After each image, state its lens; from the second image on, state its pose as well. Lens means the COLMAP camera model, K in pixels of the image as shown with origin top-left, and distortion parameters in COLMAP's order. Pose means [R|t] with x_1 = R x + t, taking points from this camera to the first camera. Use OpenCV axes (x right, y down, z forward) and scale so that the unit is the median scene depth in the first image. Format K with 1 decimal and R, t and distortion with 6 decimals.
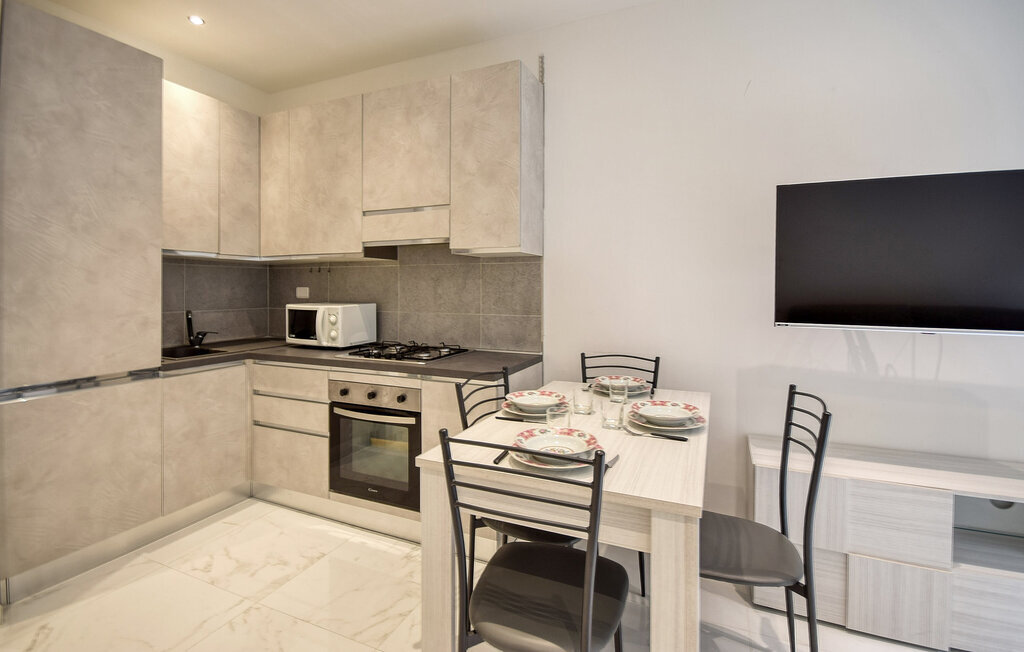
lens RADIAL K [[459.5, 0, 514.5], [0, 459.5, 284.5], [0, 0, 1]] dist [-0.012748, 0.000142]
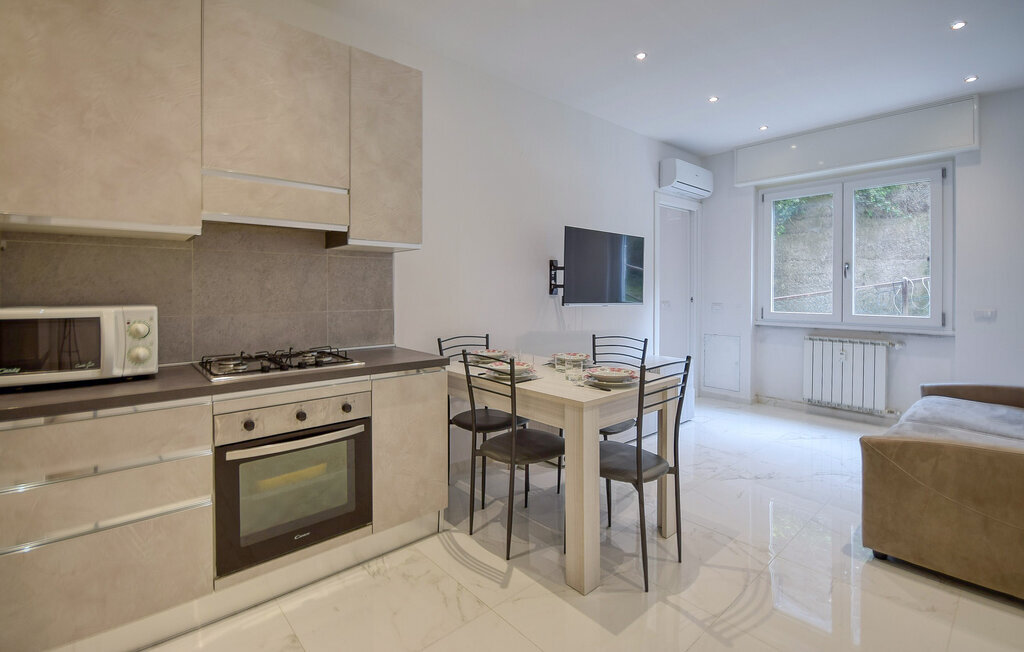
lens RADIAL K [[459.5, 0, 514.9], [0, 459.5, 291.3], [0, 0, 1]] dist [-0.012748, 0.000142]
pose [[0.422003, -0.002674, 0.906591, -0.775143], [-0.006375, 0.999962, 0.005916, 0.018634], [-0.906572, -0.008276, 0.421969, 0.300915]]
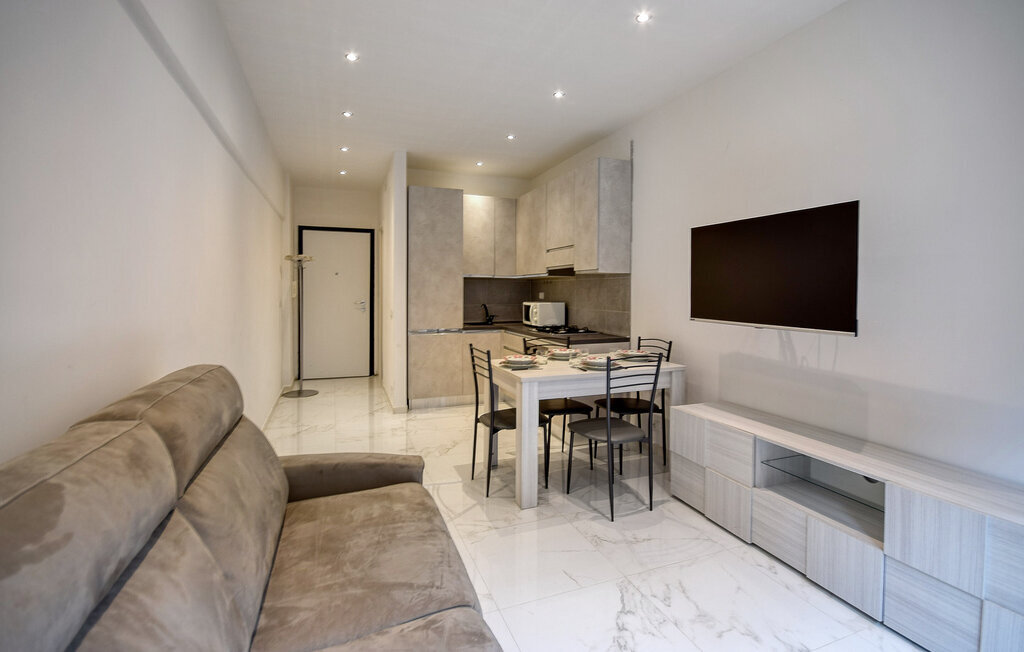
lens RADIAL K [[459.5, 0, 519.3], [0, 459.5, 292.5], [0, 0, 1]] dist [-0.012748, 0.000142]
pose [[0.709420, 0.003558, -0.704777, 0.872308], [0.002529, 0.999968, 0.007593, -0.010063], [0.704781, -0.007169, 0.709389, -0.344025]]
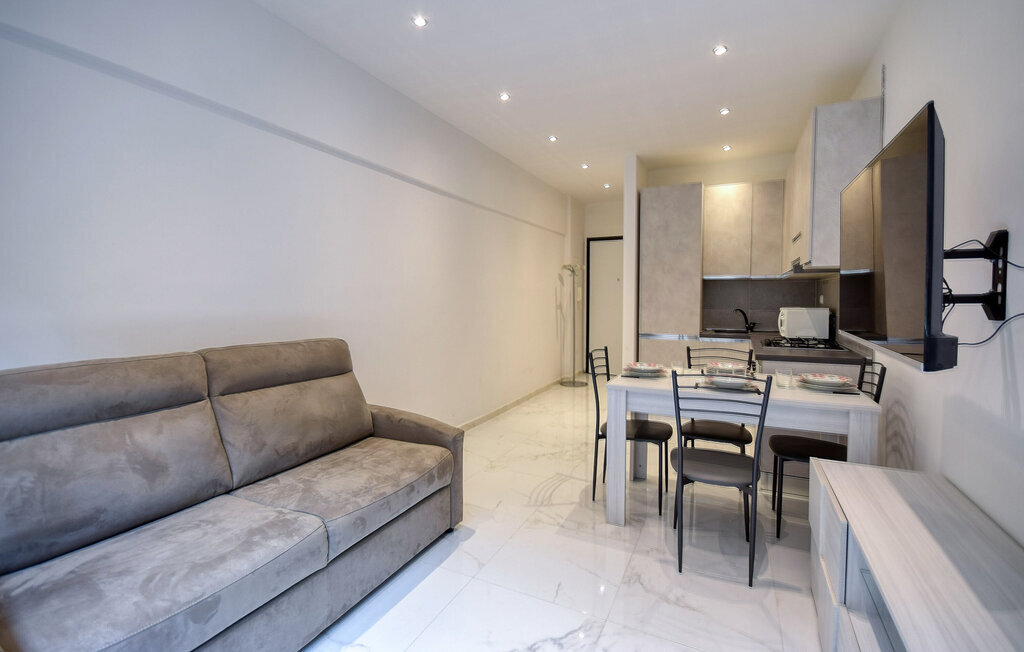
lens RADIAL K [[459.5, 0, 515.3], [0, 459.5, 308.6], [0, 0, 1]] dist [-0.012748, 0.000142]
pose [[-0.044785, 0.023819, -0.998713, 1.122676], [0.006268, 0.999703, 0.023561, 0.006295], [0.998977, -0.005205, -0.044921, 0.238123]]
